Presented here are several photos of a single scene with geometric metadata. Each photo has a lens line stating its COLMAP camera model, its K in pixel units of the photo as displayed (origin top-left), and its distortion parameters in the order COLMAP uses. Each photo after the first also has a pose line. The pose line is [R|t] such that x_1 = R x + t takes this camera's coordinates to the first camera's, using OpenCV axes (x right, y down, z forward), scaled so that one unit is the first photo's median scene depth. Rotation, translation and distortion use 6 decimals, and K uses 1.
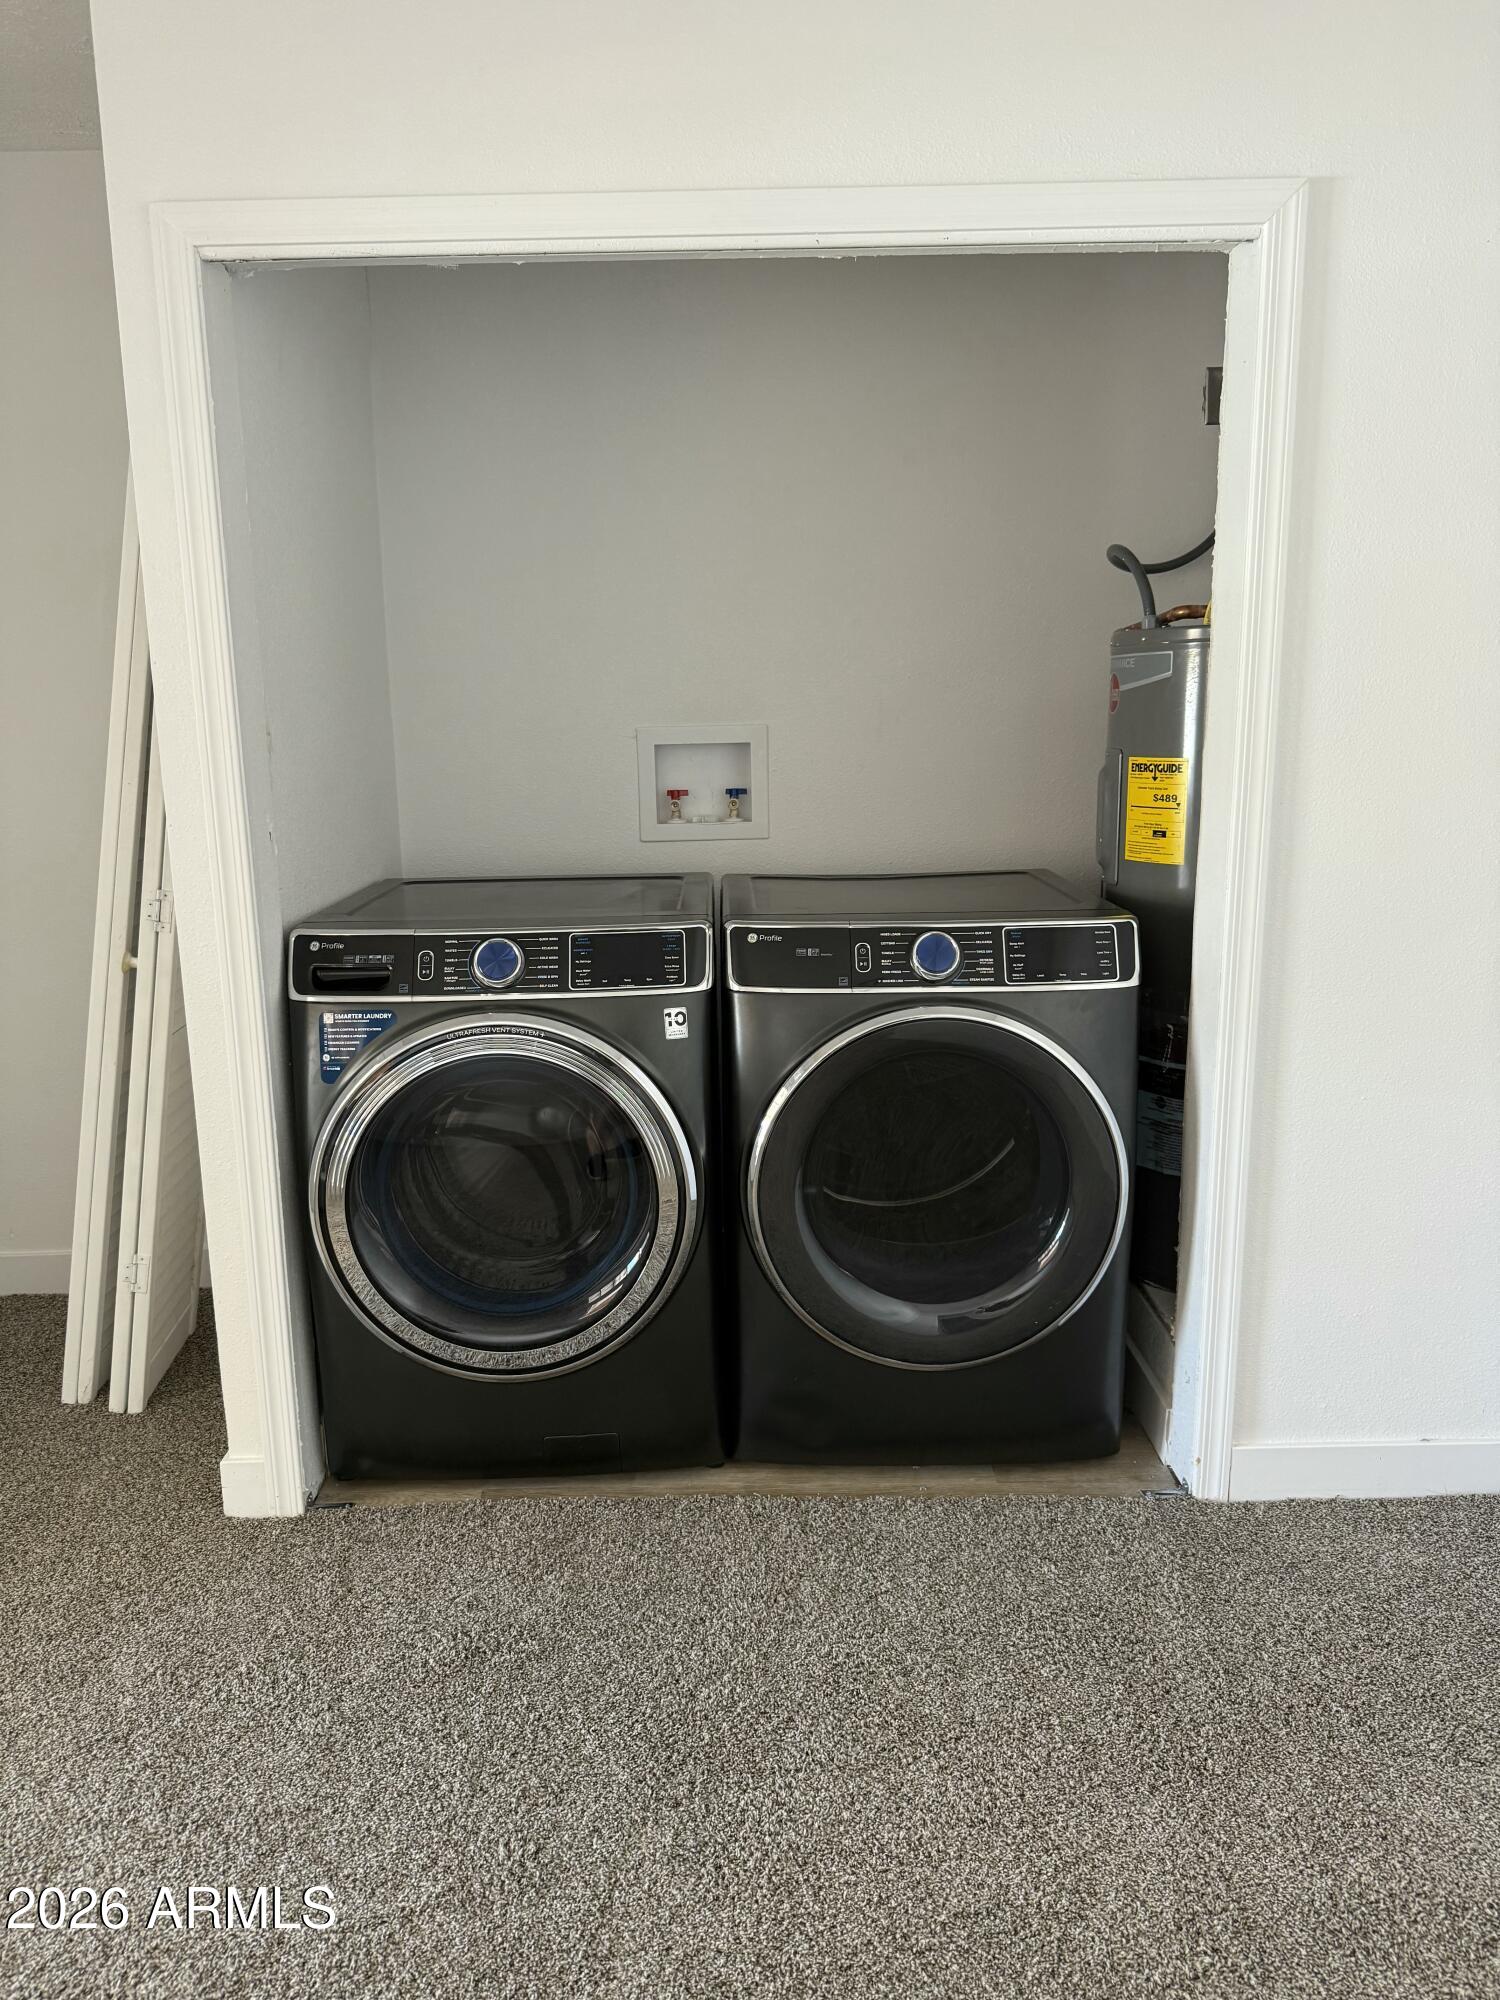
lens RADIAL K [[1406.4, 0, 750.0], [0, 1406.4, 1000.0], [0, 0, 1]] dist [0.034092, 0.000345]
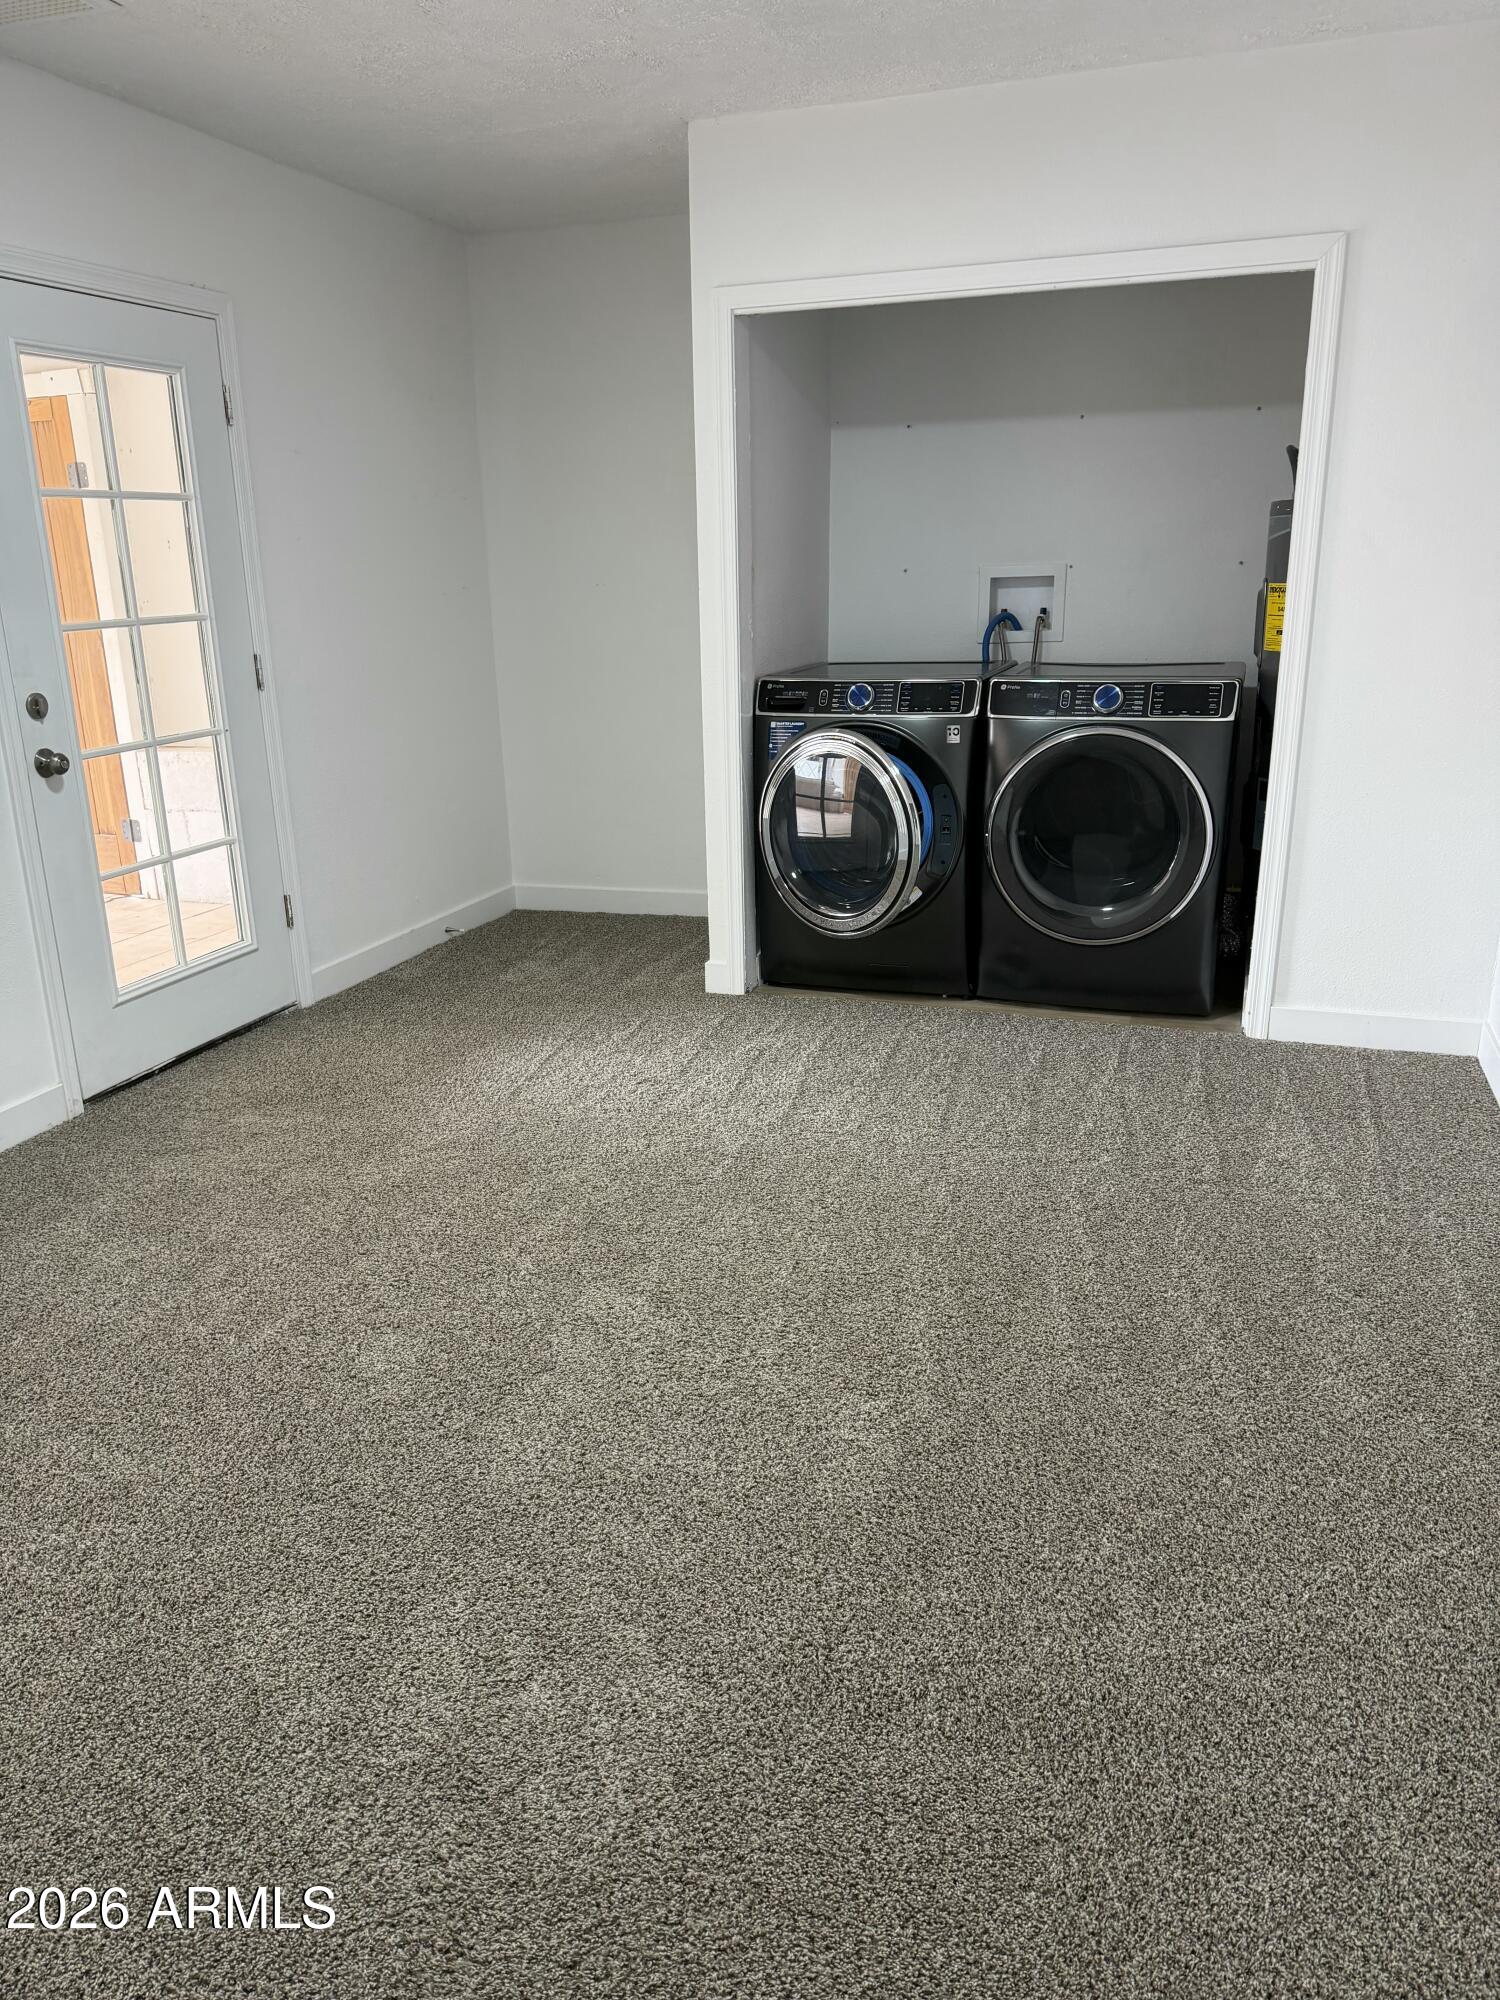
lens RADIAL K [[1550.4, 0, 750.0], [0, 1550.4, 1000.0], [0, 0, 1]] dist [0.002679, 0.000946]
pose [[0.939273, 0.084787, -0.332531, 0.376721], [-0.061306, 0.994868, 0.080500, 0.205639], [0.337649, -0.055225, 0.939650, -0.931896]]
